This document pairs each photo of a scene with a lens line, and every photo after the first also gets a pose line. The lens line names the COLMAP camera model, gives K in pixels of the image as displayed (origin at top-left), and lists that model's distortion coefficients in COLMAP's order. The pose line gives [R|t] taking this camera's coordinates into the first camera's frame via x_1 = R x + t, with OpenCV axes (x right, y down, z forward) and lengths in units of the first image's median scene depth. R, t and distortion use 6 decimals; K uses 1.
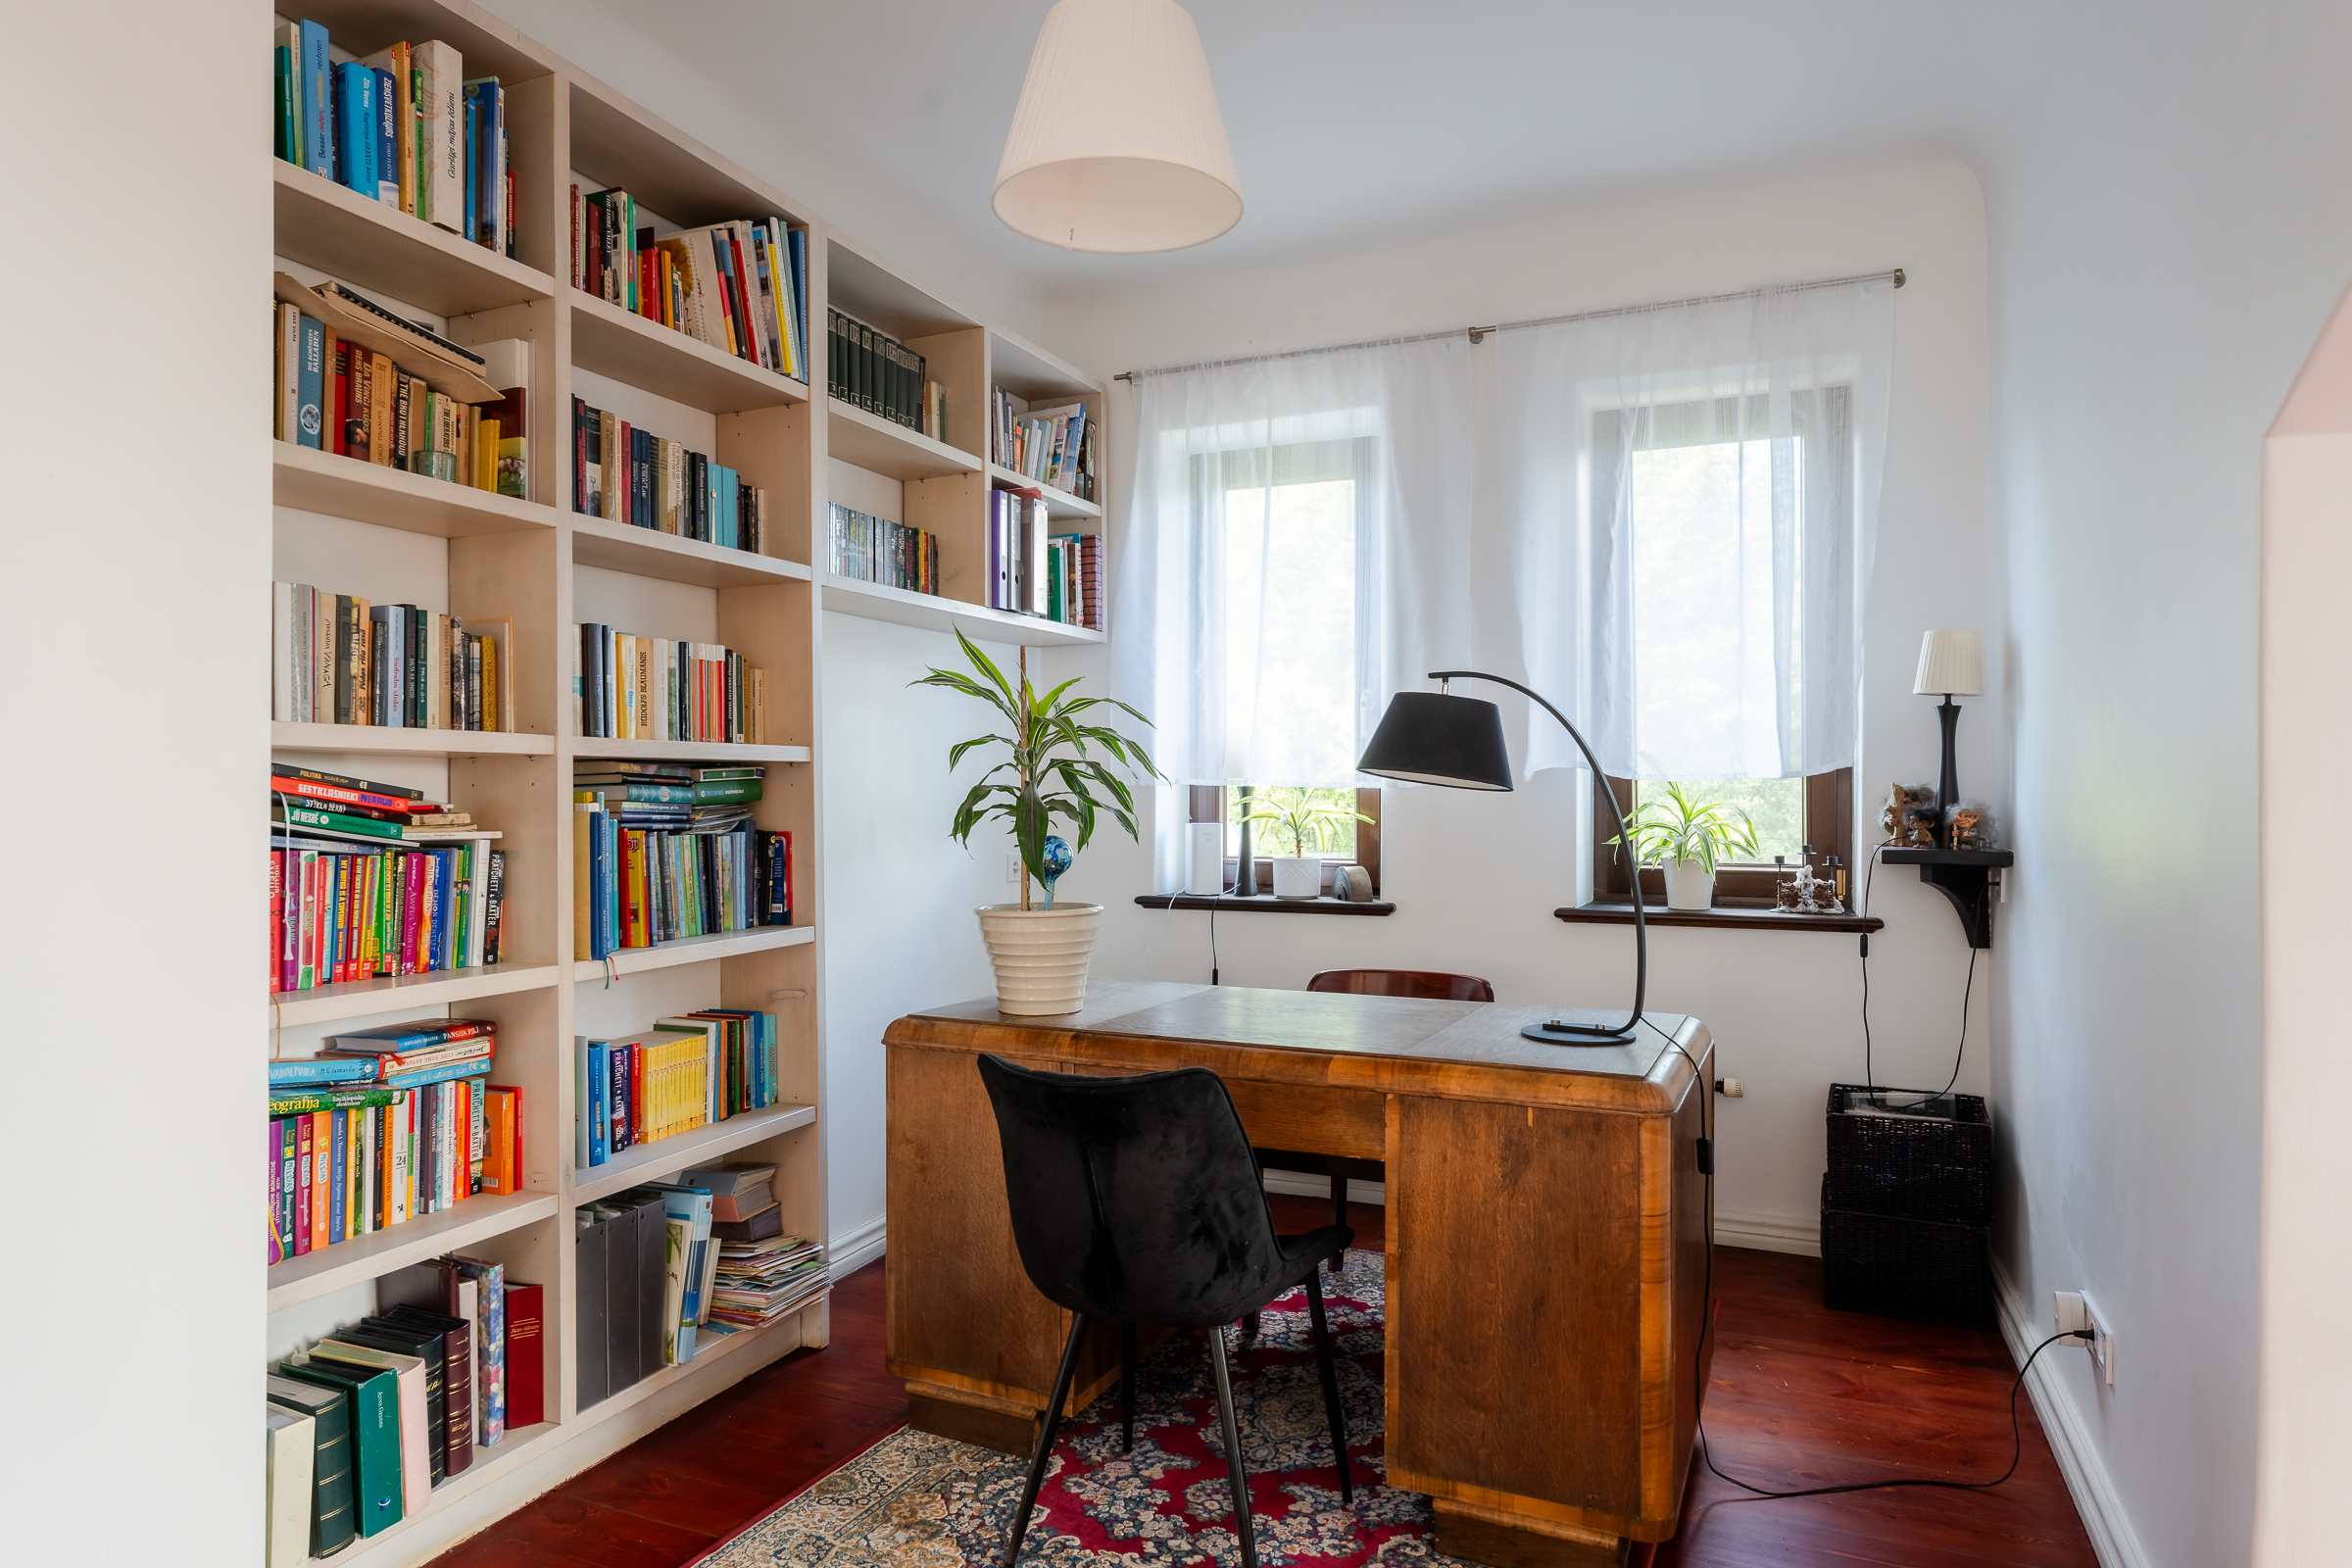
lens RADIAL K [[1404.3, 0, 1162.0], [0, 1404.3, 783.2], [0, 0, 1]] dist [-0.016191, 0.008475]
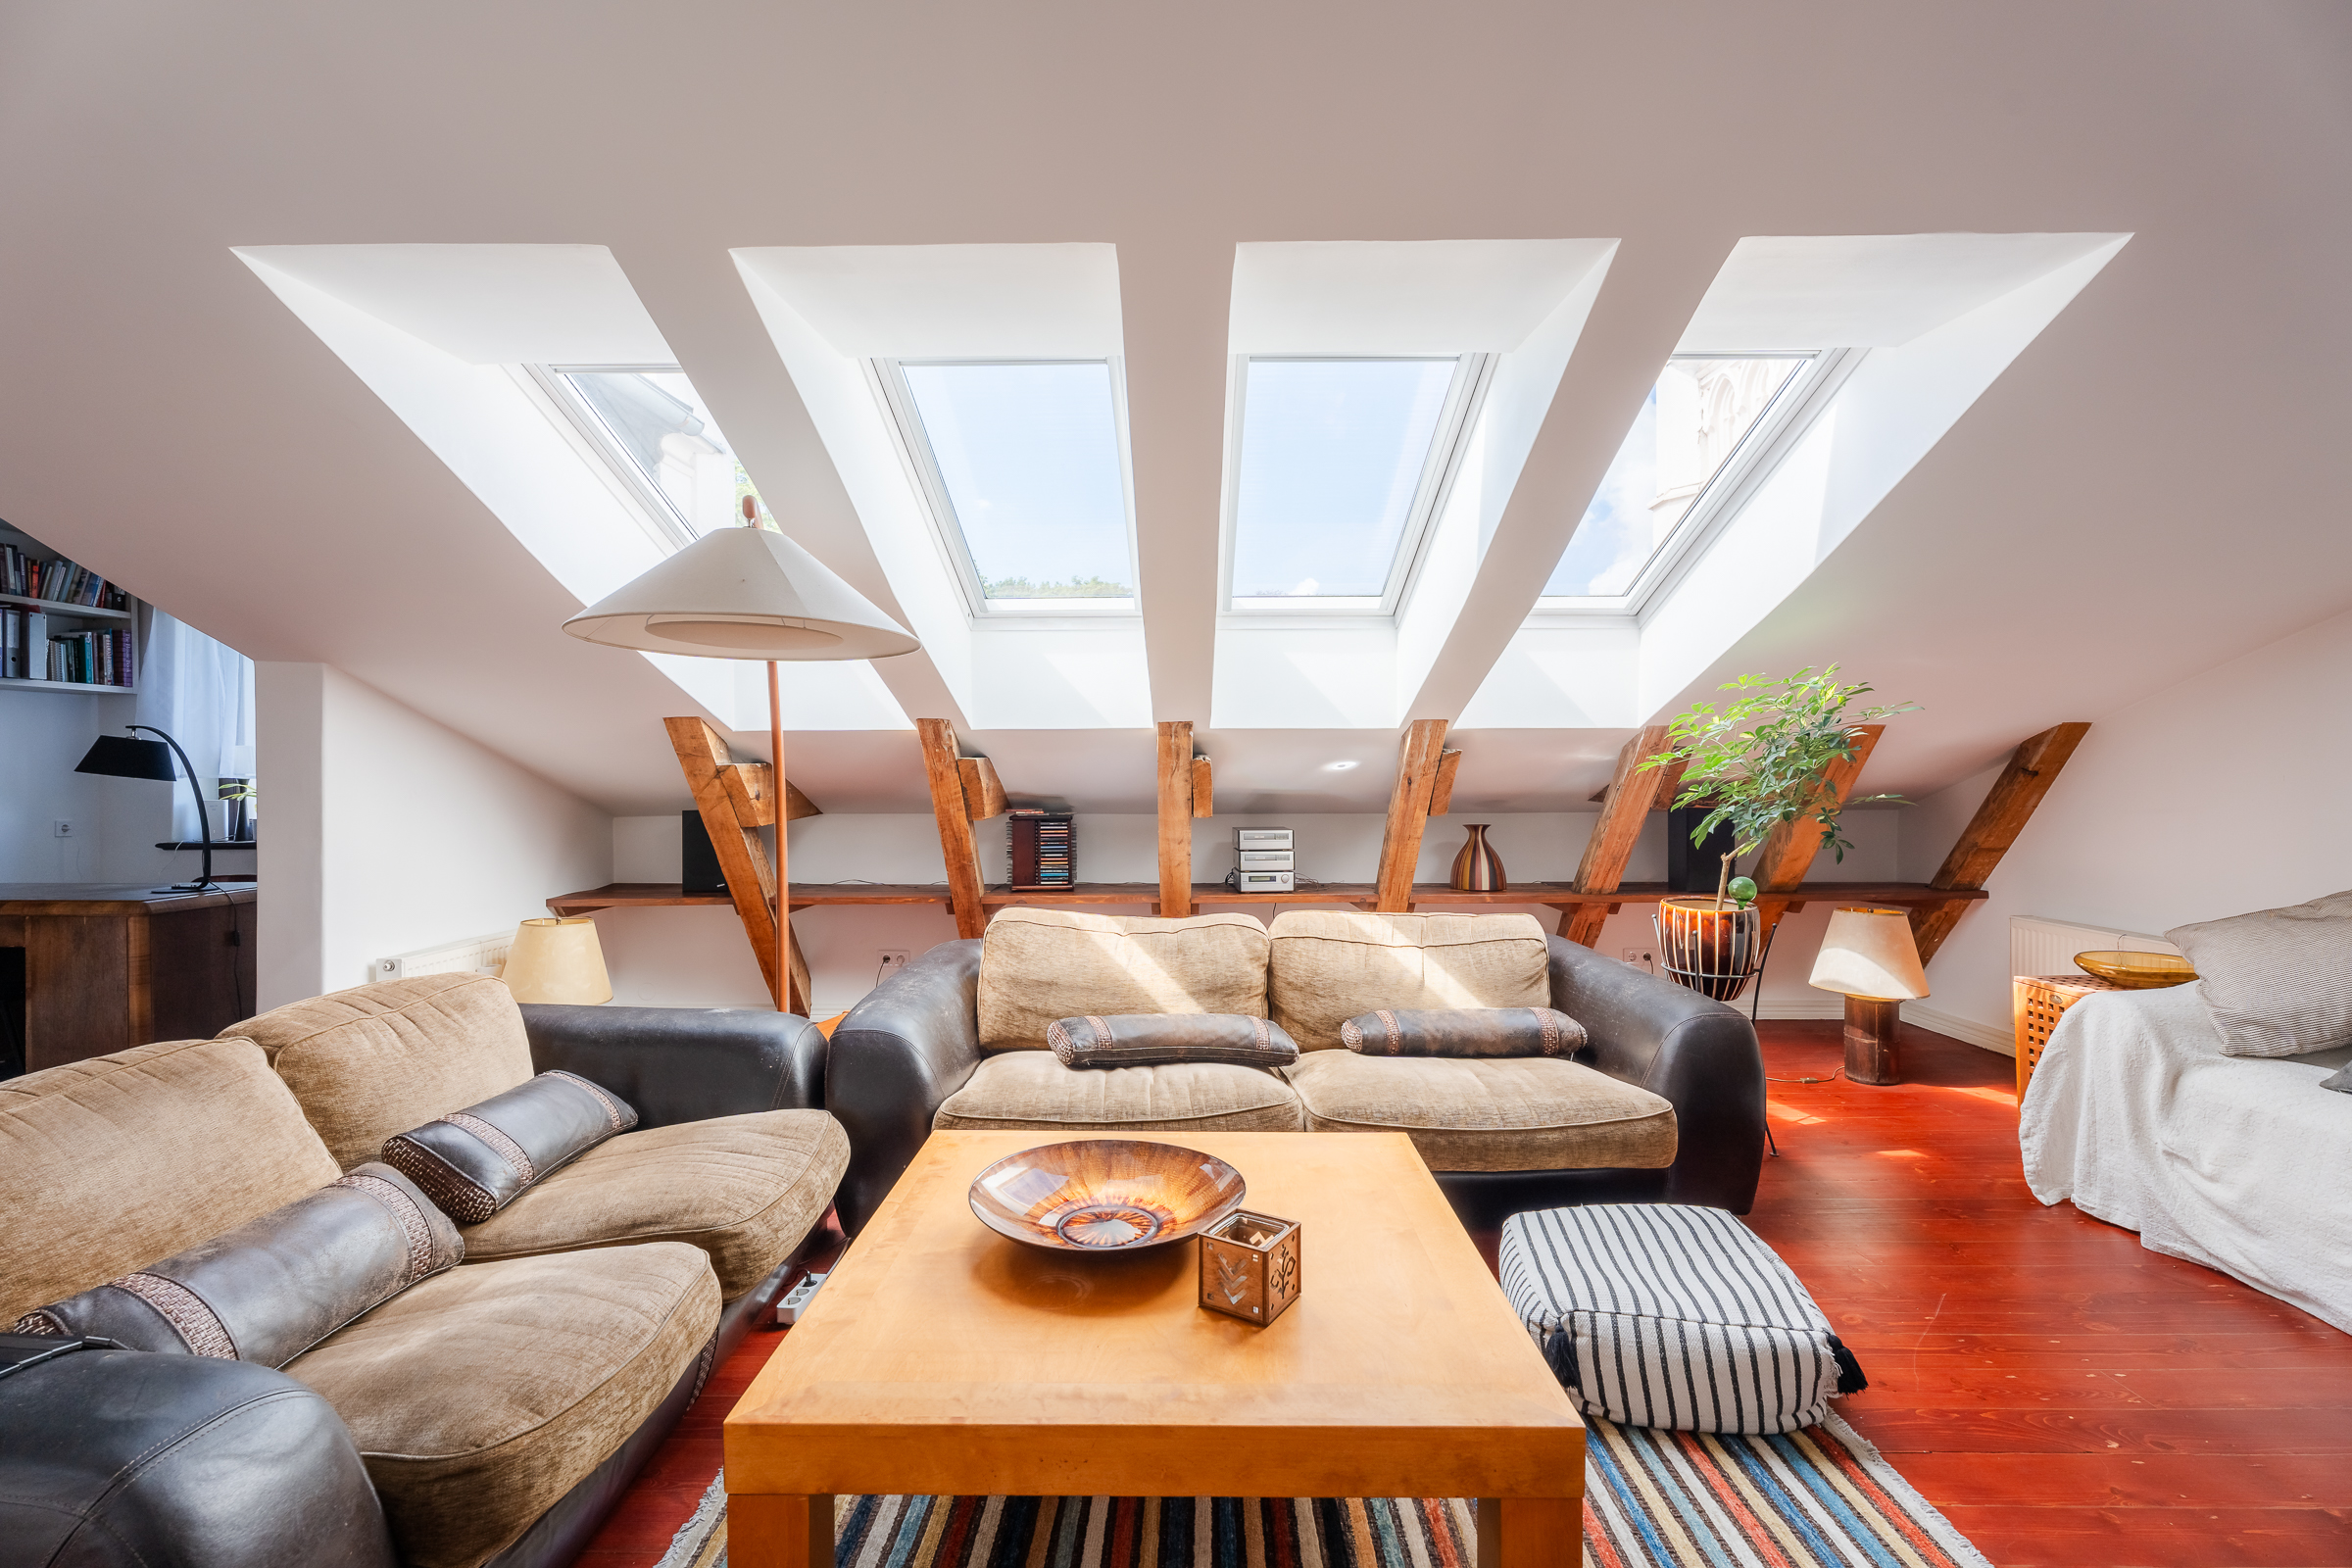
lens RADIAL K [[1047.6, 0, 1176.0], [0, 1047.6, 783.4], [0, 0, 1]] dist [0.005046, -0.002237]
pose [[0.919112, -0.008703, 0.393900, 0.964747], [0.003835, 0.999906, 0.013146, -0.006624], [-0.393978, -0.010572, 0.919059, -1.026366]]
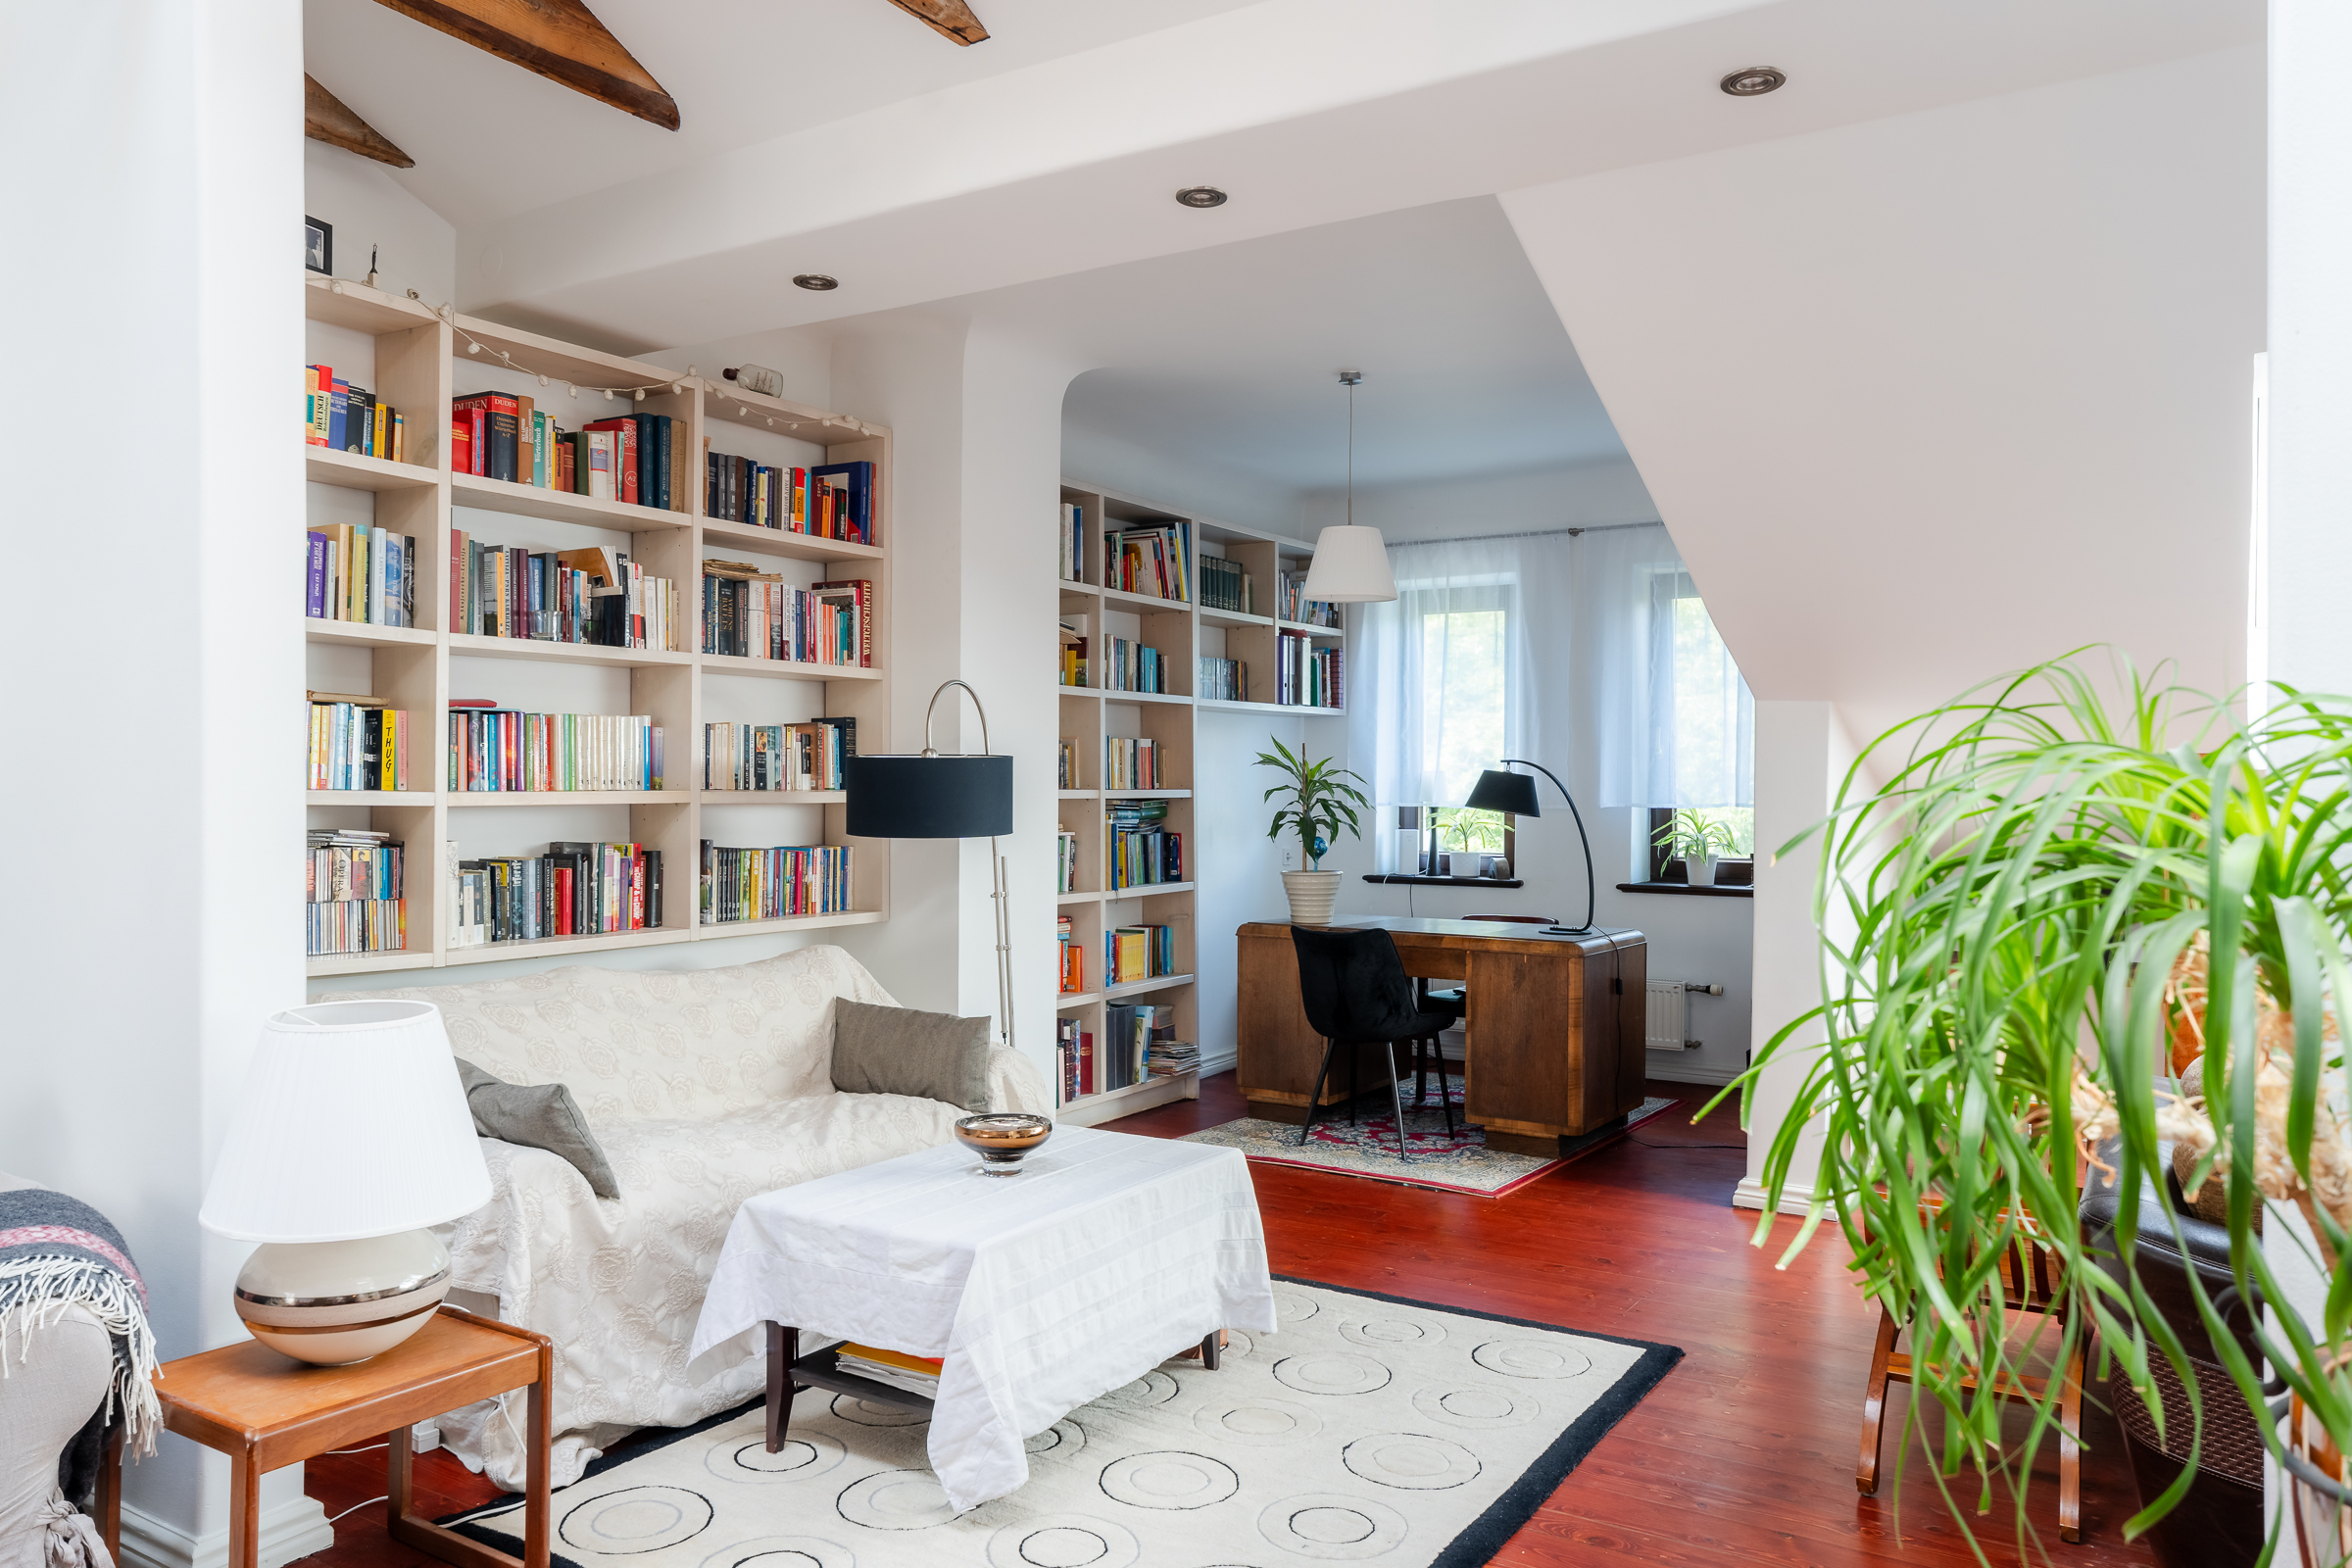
lens RADIAL K [[1681.3, 0, 1180.7], [0, 1681.3, 779.1], [0, 0, 1]] dist [-0.013063, 0.020853]
pose [[0.990390, 0.004914, -0.138216, 0.061263], [-0.004540, 0.999985, 0.003026, -0.052234], [0.138228, -0.002369, 0.990398, -1.433648]]
